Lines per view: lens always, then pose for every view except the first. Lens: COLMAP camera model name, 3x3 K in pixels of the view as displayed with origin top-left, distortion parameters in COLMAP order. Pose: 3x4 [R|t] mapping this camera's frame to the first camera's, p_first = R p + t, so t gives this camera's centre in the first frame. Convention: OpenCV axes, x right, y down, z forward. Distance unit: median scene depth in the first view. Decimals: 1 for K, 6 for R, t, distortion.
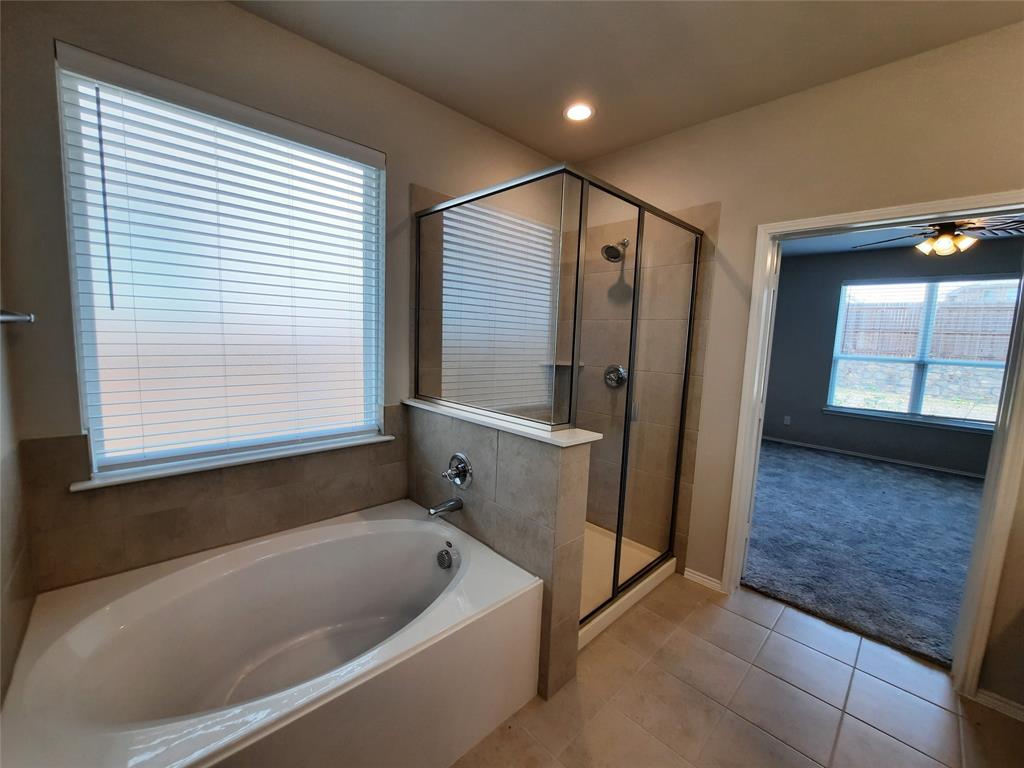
lens RADIAL K [[407.4, 0, 506.7], [0, 407.4, 385.0], [0, 0, 1]] dist [-0.020684, 0.000815]
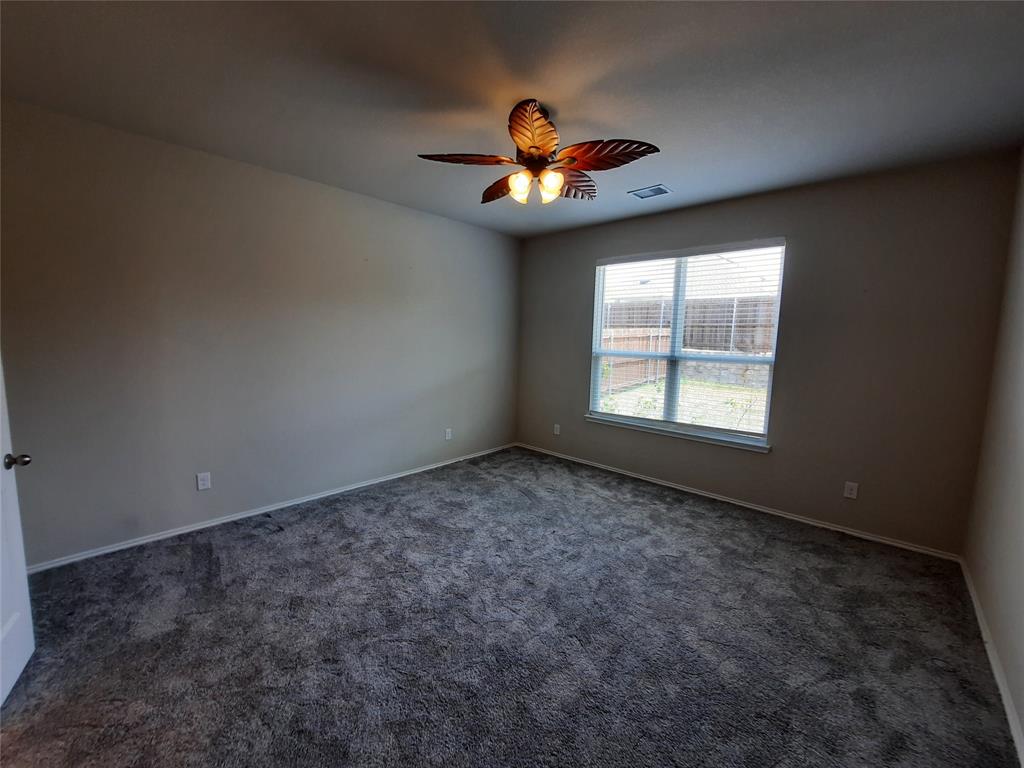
lens RADIAL K [[407.4, 0, 509.3], [0, 407.4, 385.4], [0, 0, 1]] dist [-0.020684, 0.000815]
pose [[0.998082, -0.011935, 0.060742, 0.647717], [0.012217, 0.999916, -0.004279, -0.001127], [-0.060686, 0.005013, 0.998144, 0.198328]]
